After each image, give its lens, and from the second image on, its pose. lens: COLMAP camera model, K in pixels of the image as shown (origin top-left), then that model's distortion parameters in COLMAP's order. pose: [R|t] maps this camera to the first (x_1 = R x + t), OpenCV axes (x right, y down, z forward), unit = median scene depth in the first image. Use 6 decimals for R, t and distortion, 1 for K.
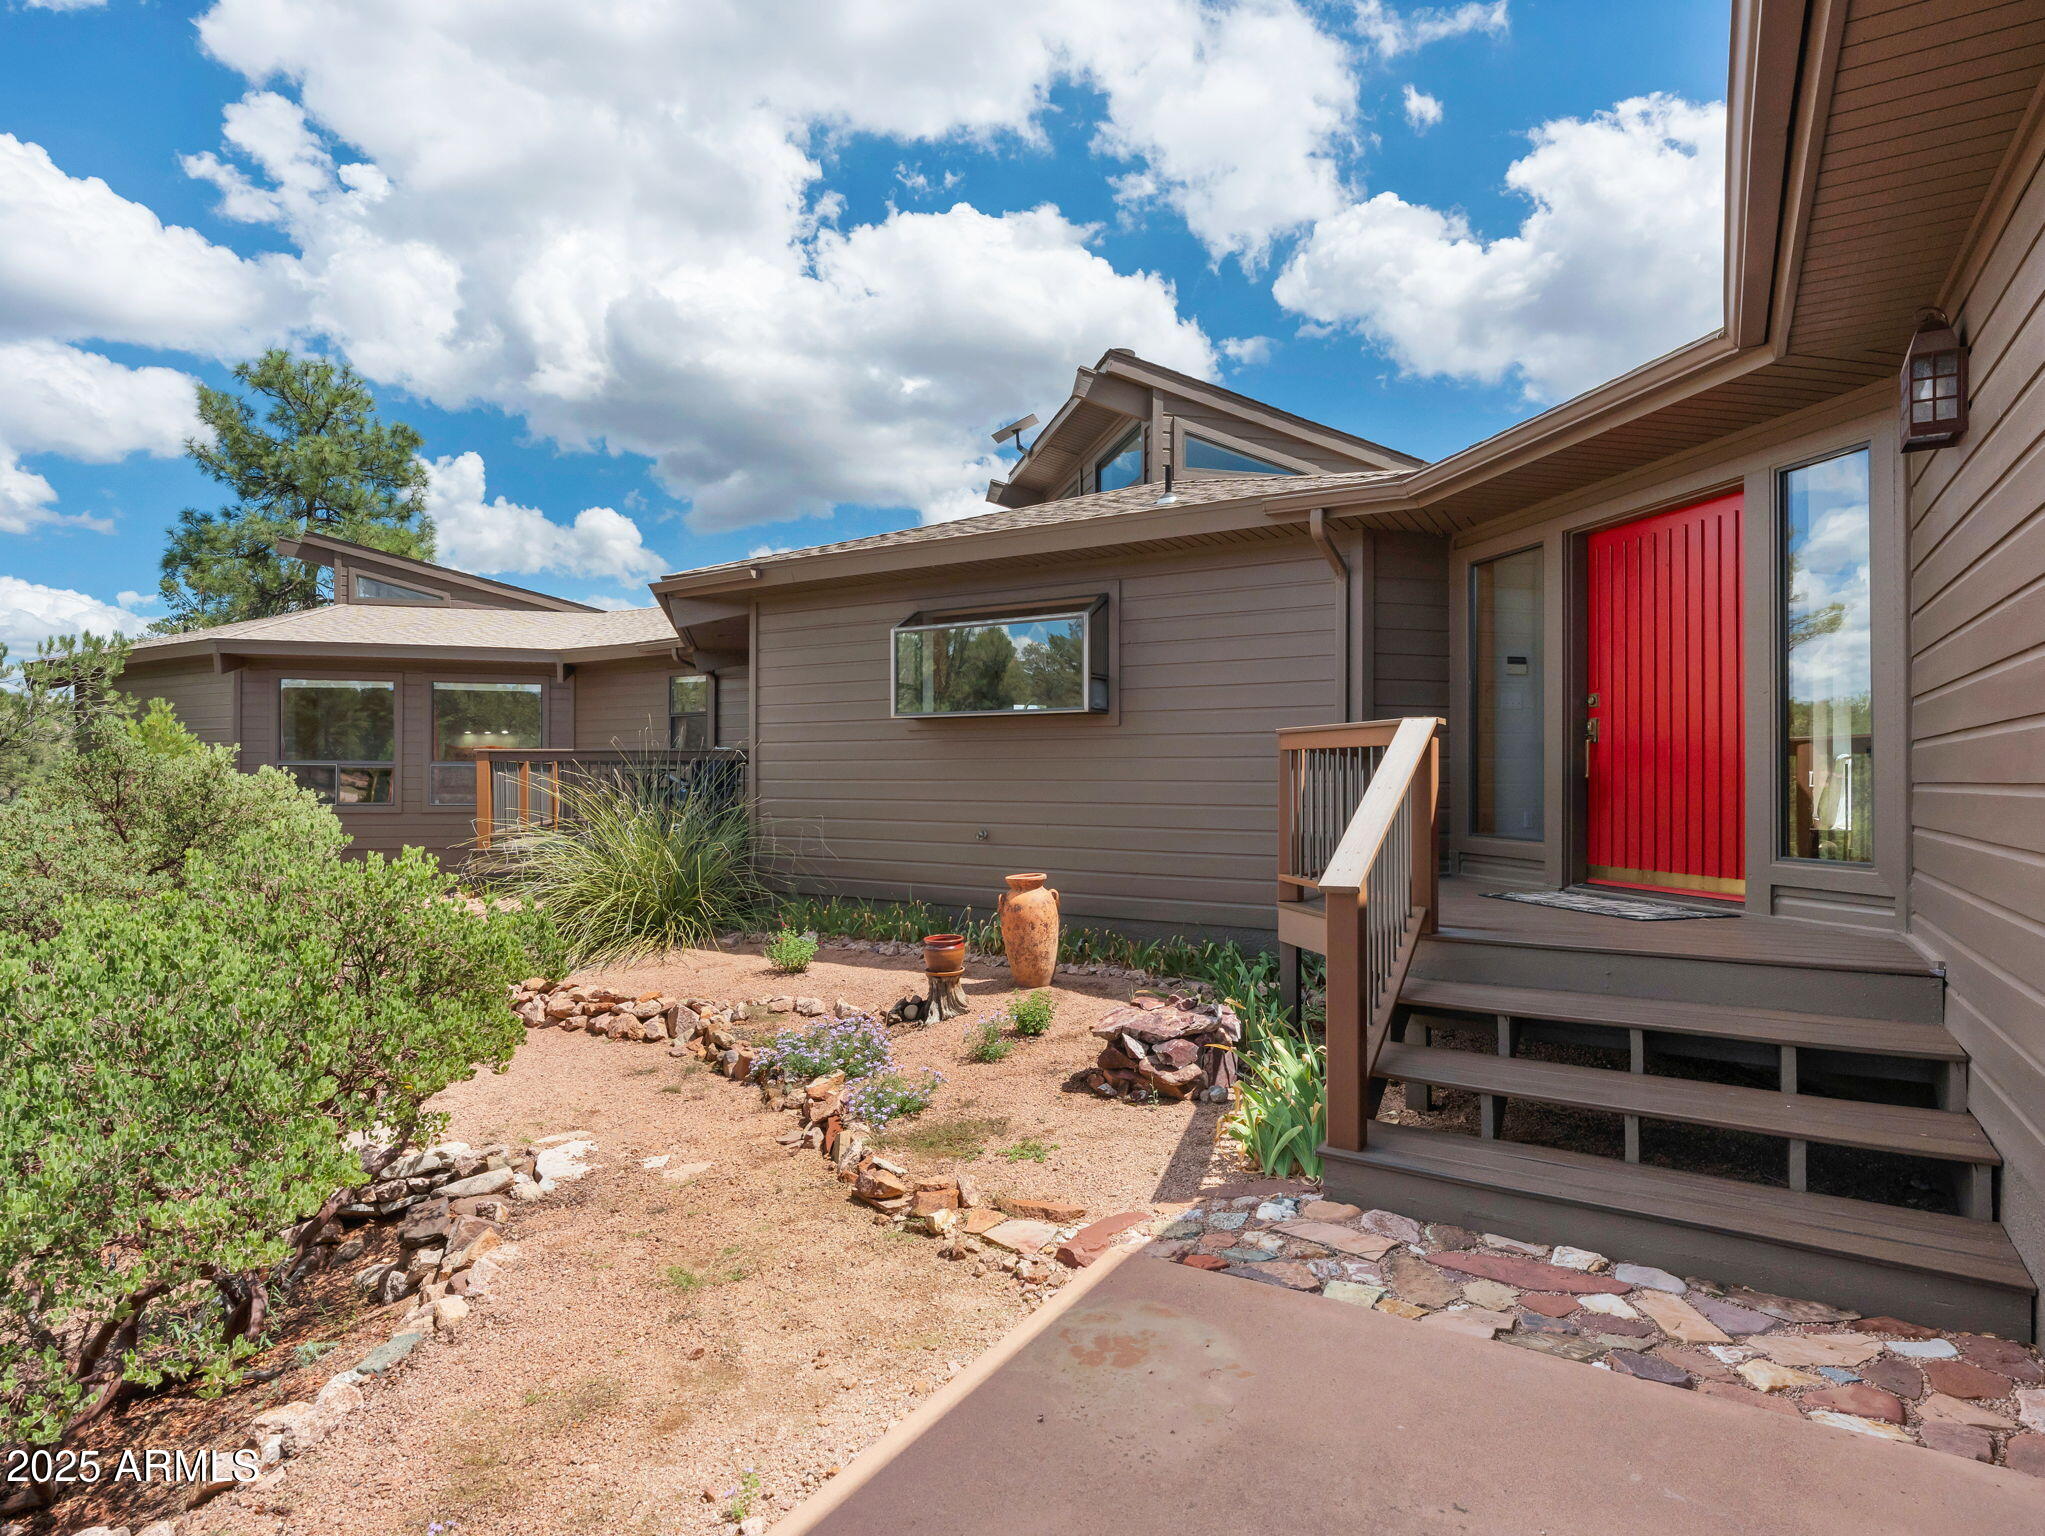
lens RADIAL K [[1097.3, 0, 1026.5], [0, 1097.3, 763.2], [0, 0, 1]] dist [-0.006537, 0.001410]
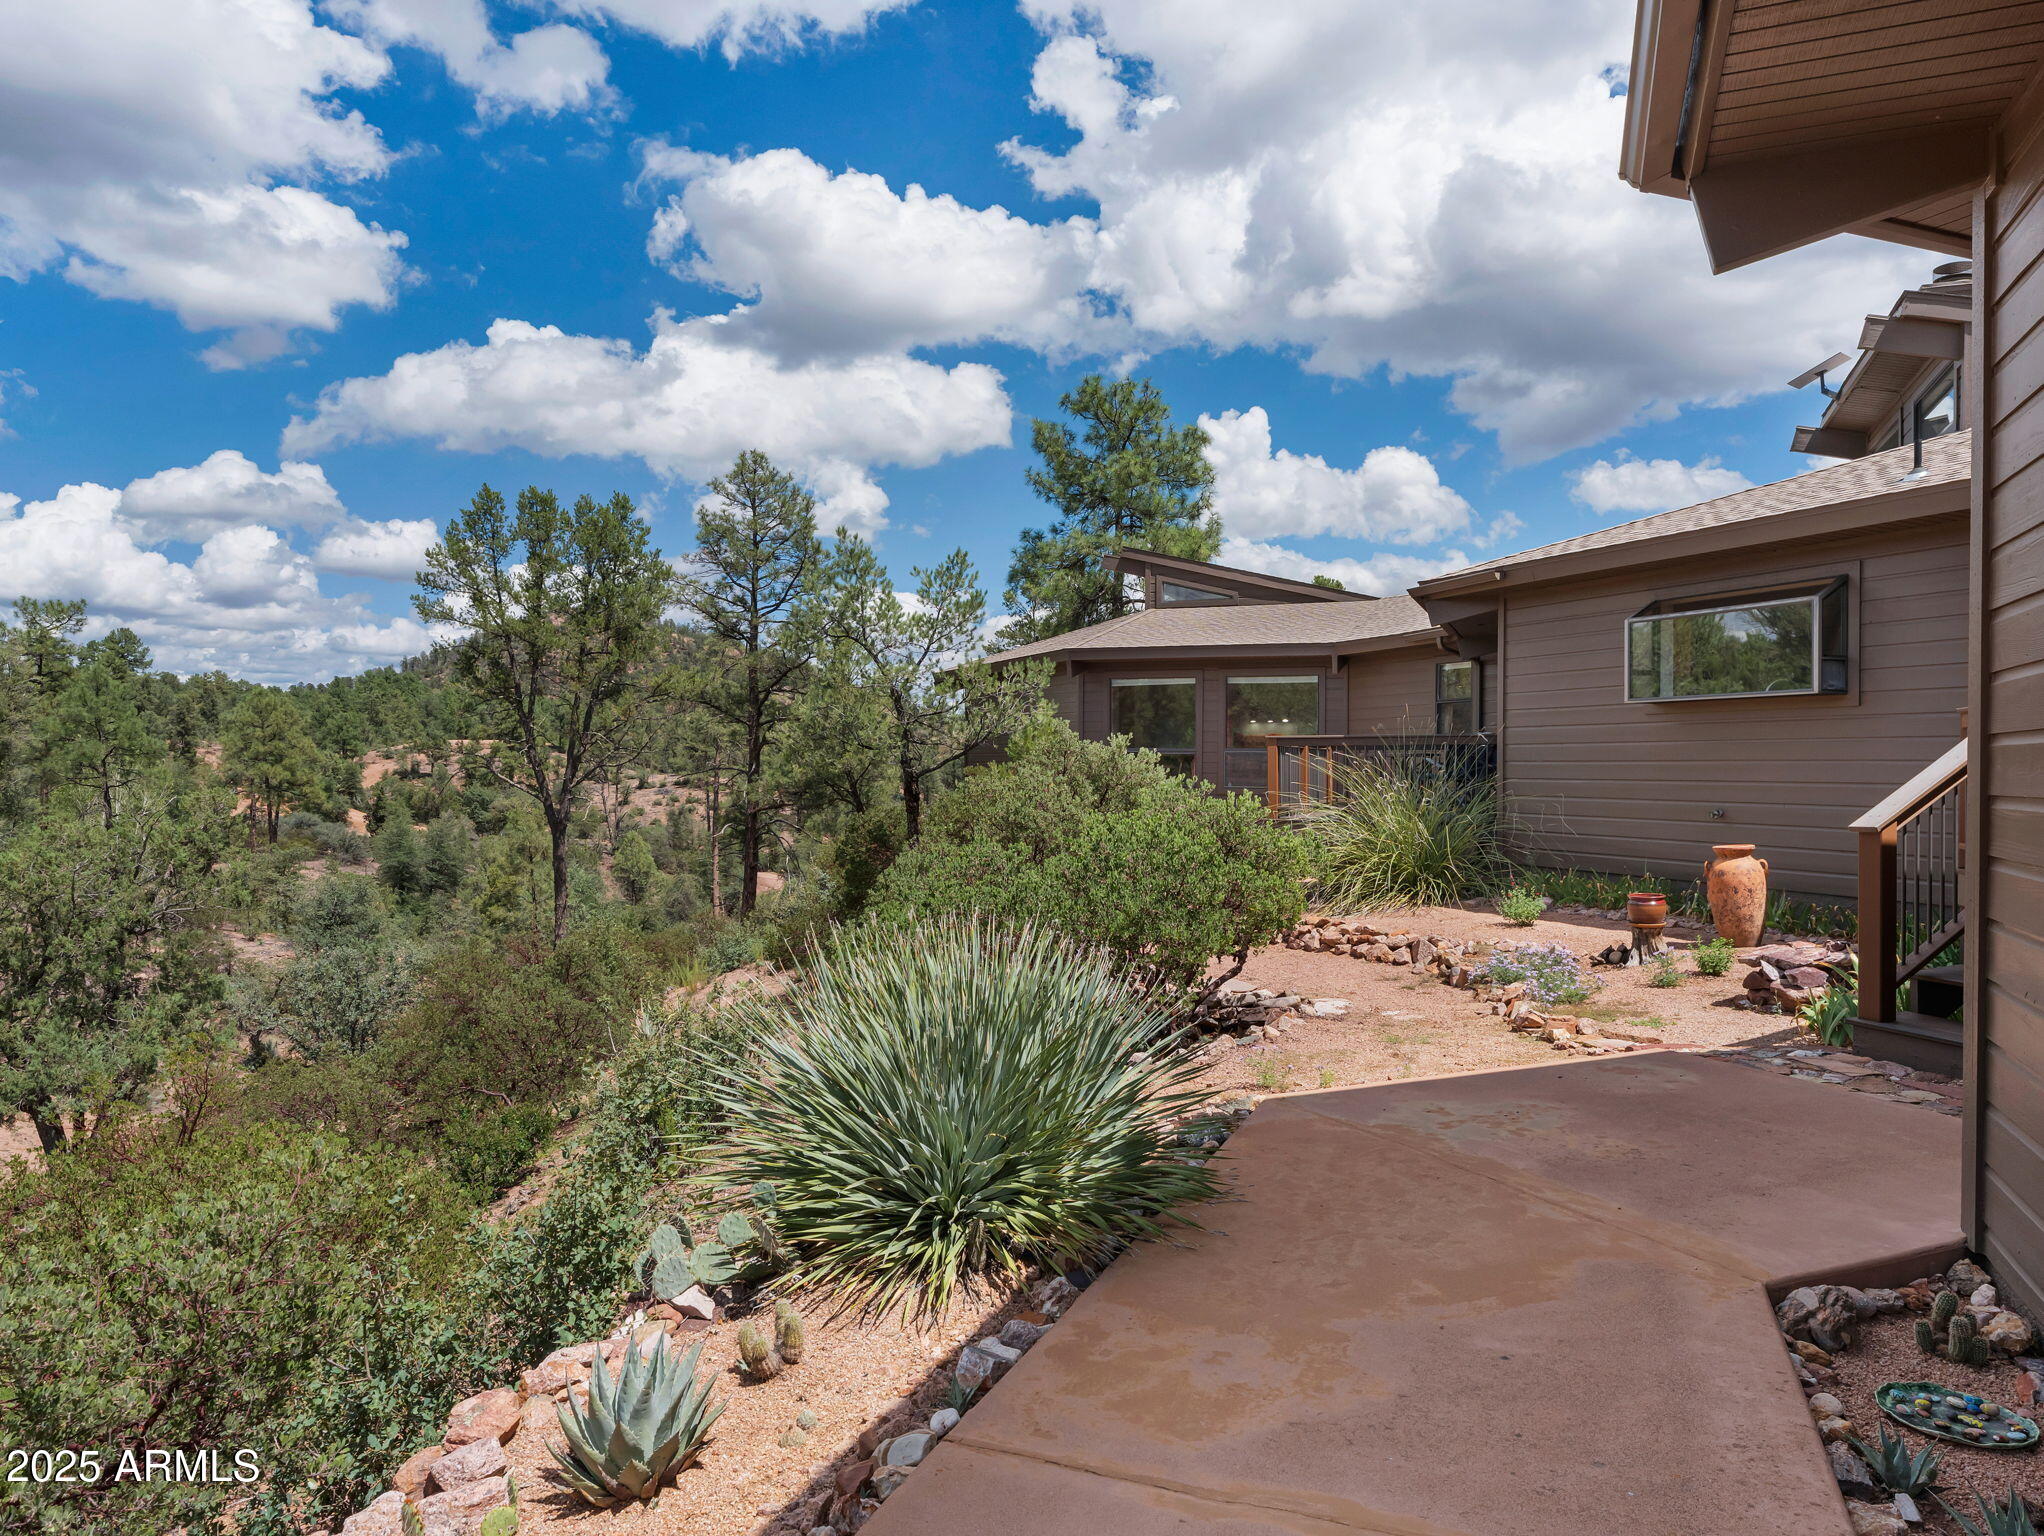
lens RADIAL K [[1380.0, 0, 1023.5], [0, 1380.0, 760.7], [0, 0, 1]] dist [0.047998, 0.010858]
pose [[0.809573, 0.000108, -0.587020, 0.194750], [0.002635, 0.999989, 0.003818, 0.008017], [0.587014, -0.004638, 0.809564, -0.434602]]
